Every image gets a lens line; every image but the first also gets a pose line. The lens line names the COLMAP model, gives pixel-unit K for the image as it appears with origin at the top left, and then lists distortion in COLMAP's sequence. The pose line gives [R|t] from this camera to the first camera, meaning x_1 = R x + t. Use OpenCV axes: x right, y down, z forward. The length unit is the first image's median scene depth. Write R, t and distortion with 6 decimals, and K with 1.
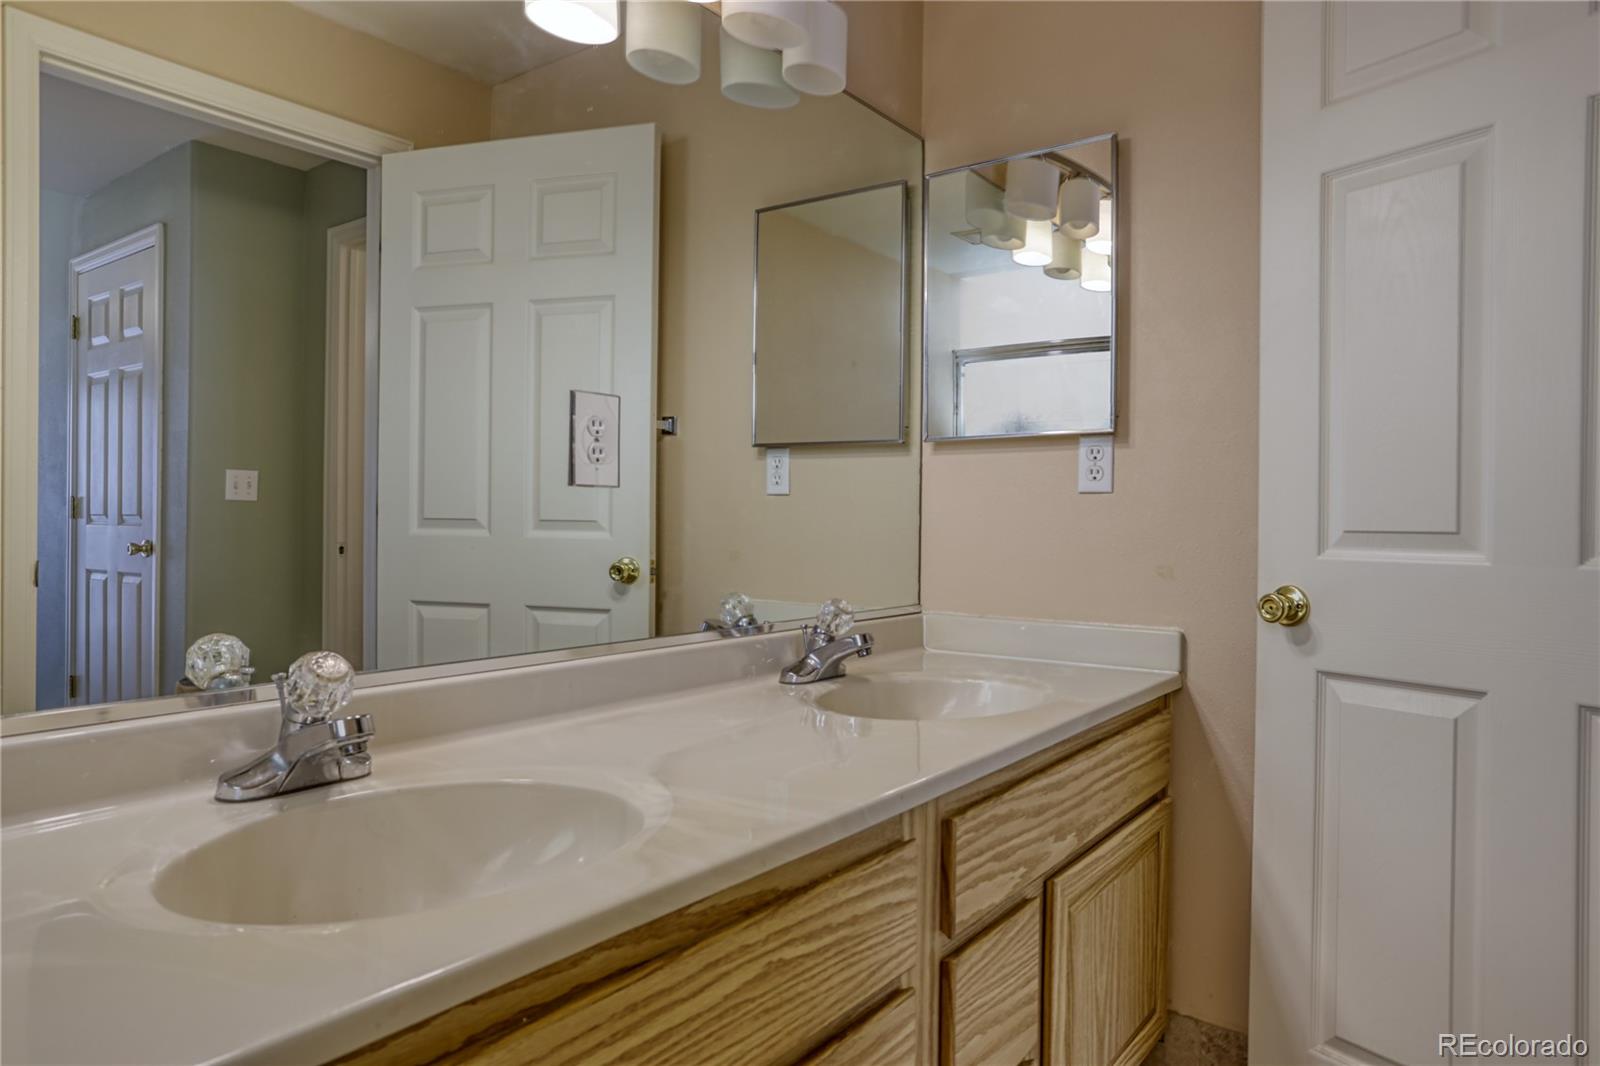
lens RADIAL K [[1014.8, 0, 800.0], [0, 1014.8, 533.0], [0, 0, 1]] dist [-0.003282, 0.001602]
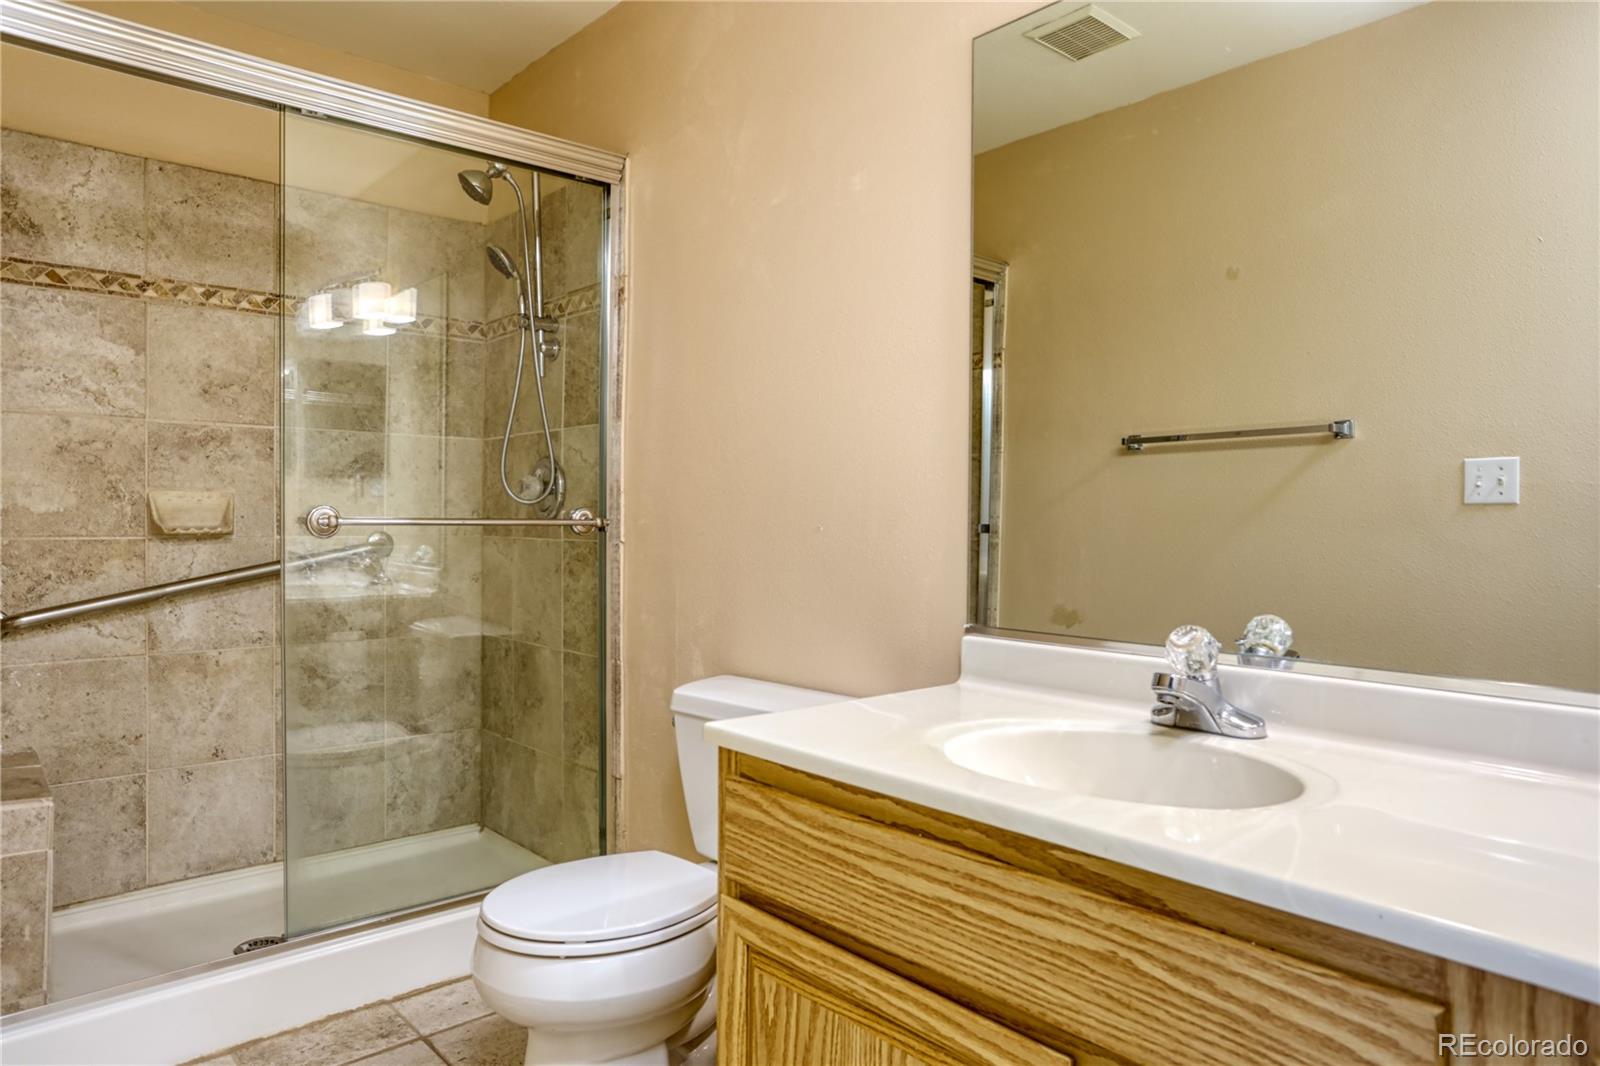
lens RADIAL K [[1014.8, 0, 800.0], [0, 1014.8, 533.0], [0, 0, 1]] dist [-0.003282, 0.001602]
pose [[-0.212479, 0.000866, -0.977165, 0.985978], [-0.023194, 0.999713, 0.005930, 0.003018], [0.976890, 0.023925, -0.212398, 0.856806]]
